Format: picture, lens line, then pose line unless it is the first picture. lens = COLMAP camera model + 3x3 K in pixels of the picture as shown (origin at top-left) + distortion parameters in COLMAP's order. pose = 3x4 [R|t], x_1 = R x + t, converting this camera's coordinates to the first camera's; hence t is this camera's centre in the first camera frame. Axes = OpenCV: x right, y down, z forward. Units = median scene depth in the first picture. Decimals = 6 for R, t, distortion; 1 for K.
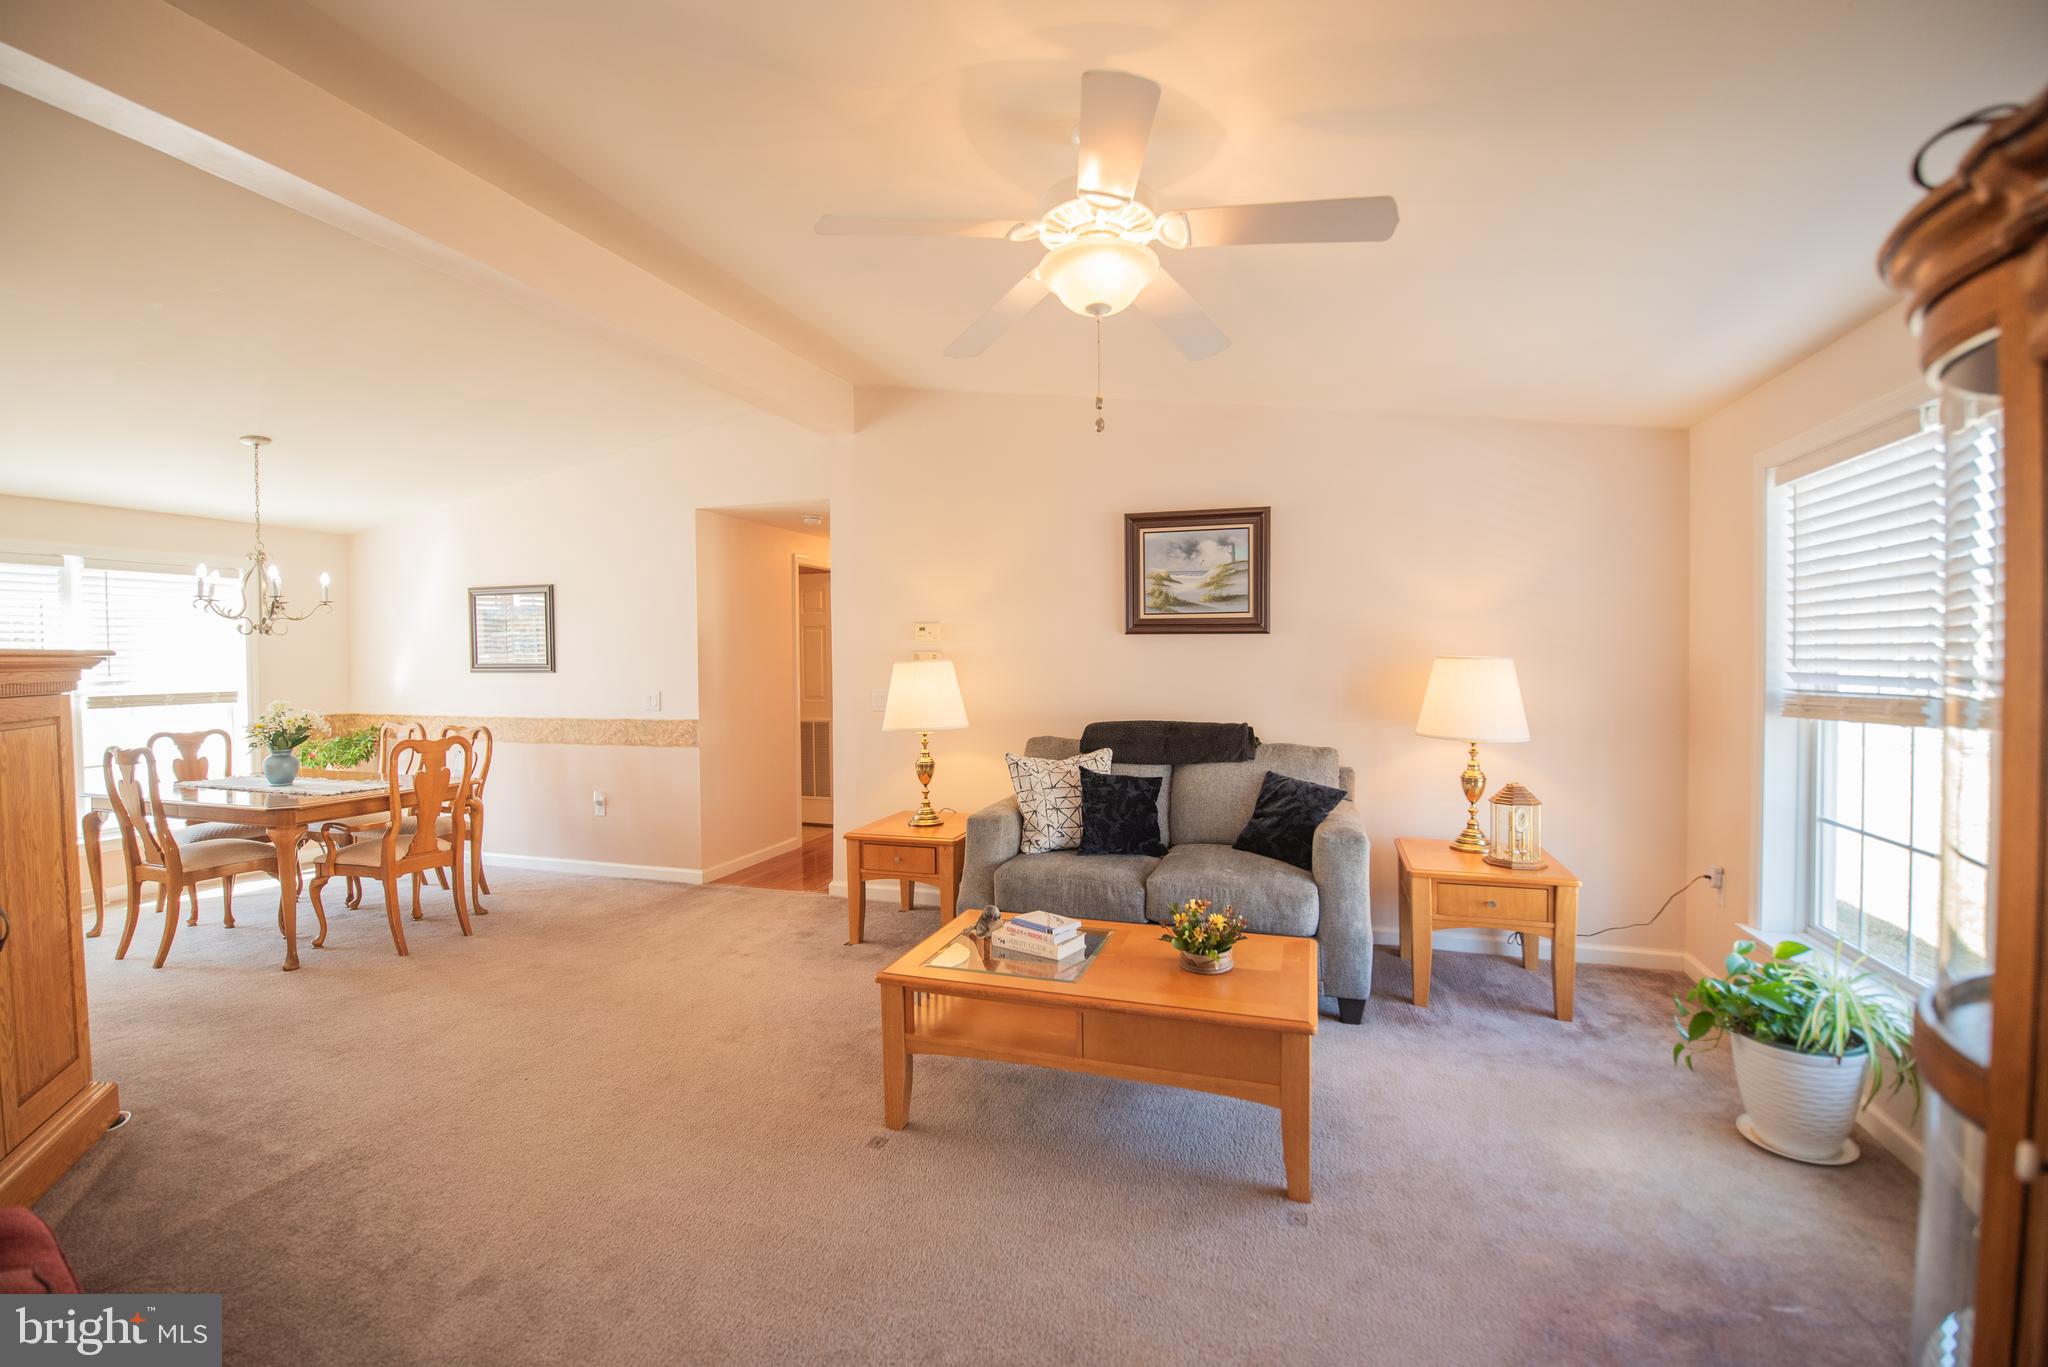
lens RADIAL K [[890.4, 0, 1013.3], [0, 890.4, 681.1], [0, 0, 1]] dist [-0.003007, -0.010356]
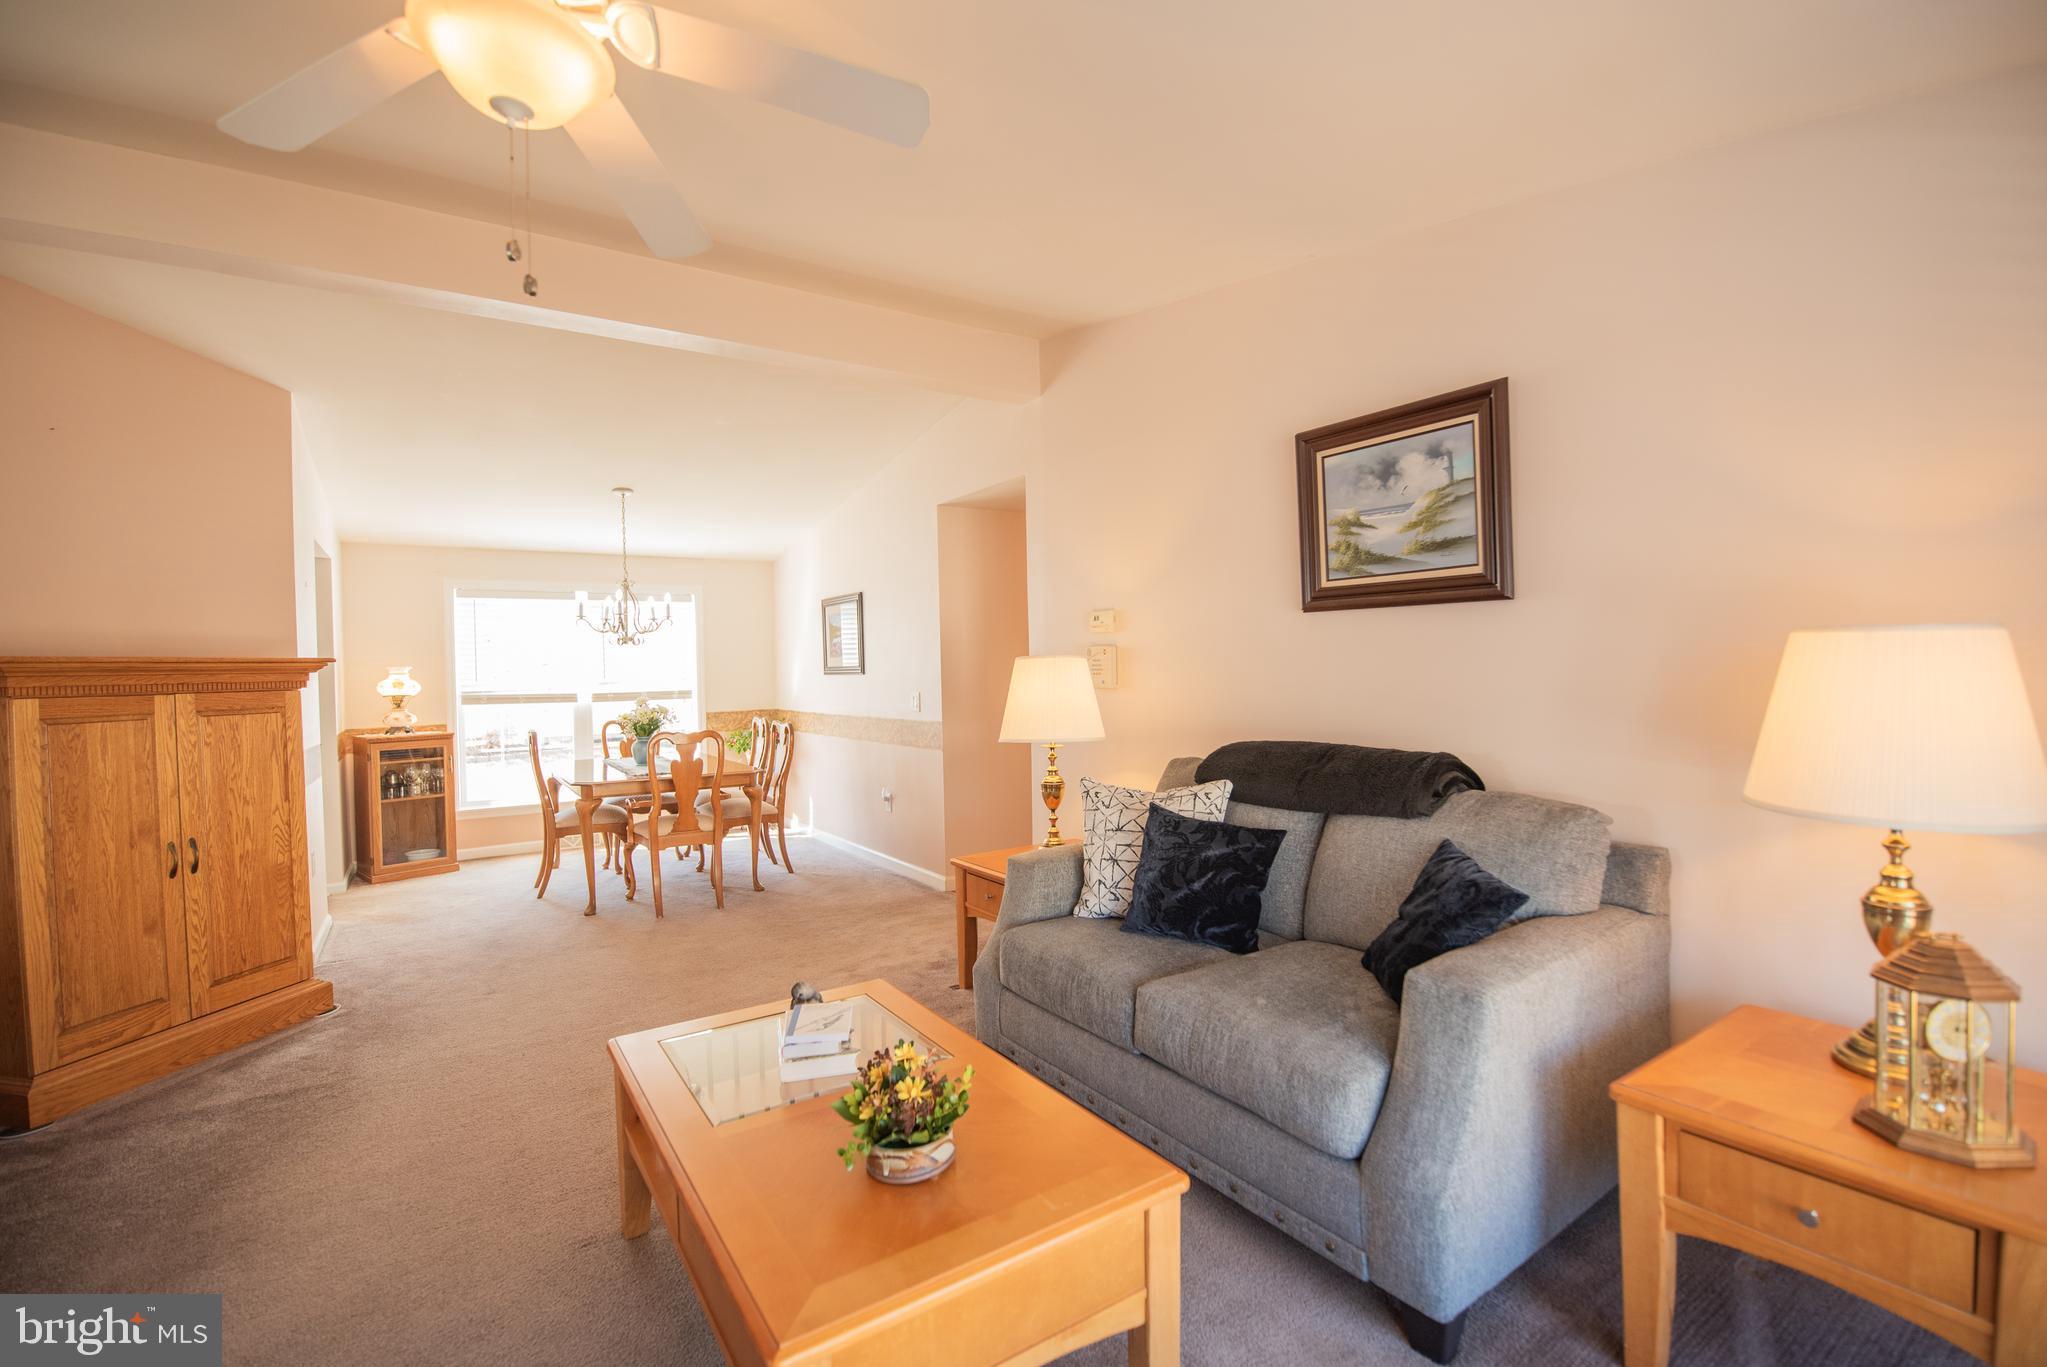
lens RADIAL K [[889.9, 0, 1012.8], [0, 889.9, 681.1], [0, 0, 1]] dist [-0.003007, -0.010356]
pose [[0.791547, -0.000246, -0.611109, 0.378884], [-0.001093, 0.999998, -0.001818, 0.000967], [0.611108, 0.002106, 0.791545, 0.346603]]
